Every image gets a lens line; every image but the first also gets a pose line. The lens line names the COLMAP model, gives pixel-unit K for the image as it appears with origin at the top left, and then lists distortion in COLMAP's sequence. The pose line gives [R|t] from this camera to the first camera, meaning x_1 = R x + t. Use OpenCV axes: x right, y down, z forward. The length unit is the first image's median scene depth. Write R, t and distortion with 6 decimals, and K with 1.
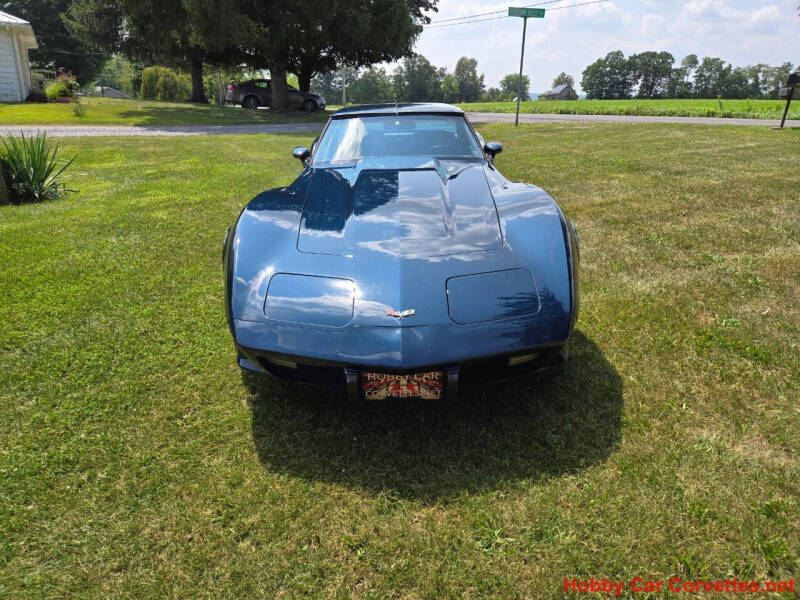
lens RADIAL K [[538.2, 0, 396.9], [0, 538.2, 292.7], [0, 0, 1]] dist [0.068904, -0.055893]
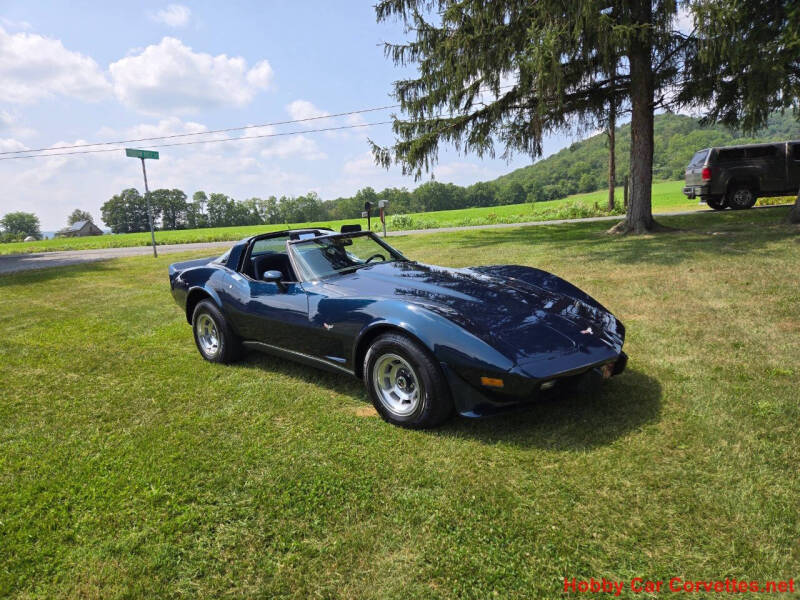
lens RADIAL K [[538.2, 0, 393.2], [0, 538.2, 297.0], [0, 0, 1]] dist [0.068904, -0.055893]
pose [[0.701816, -0.155823, 0.695107, -0.190548], [0.303014, 0.948405, -0.093334, -0.014495], [-0.644699, 0.276131, 0.712822, 0.030339]]
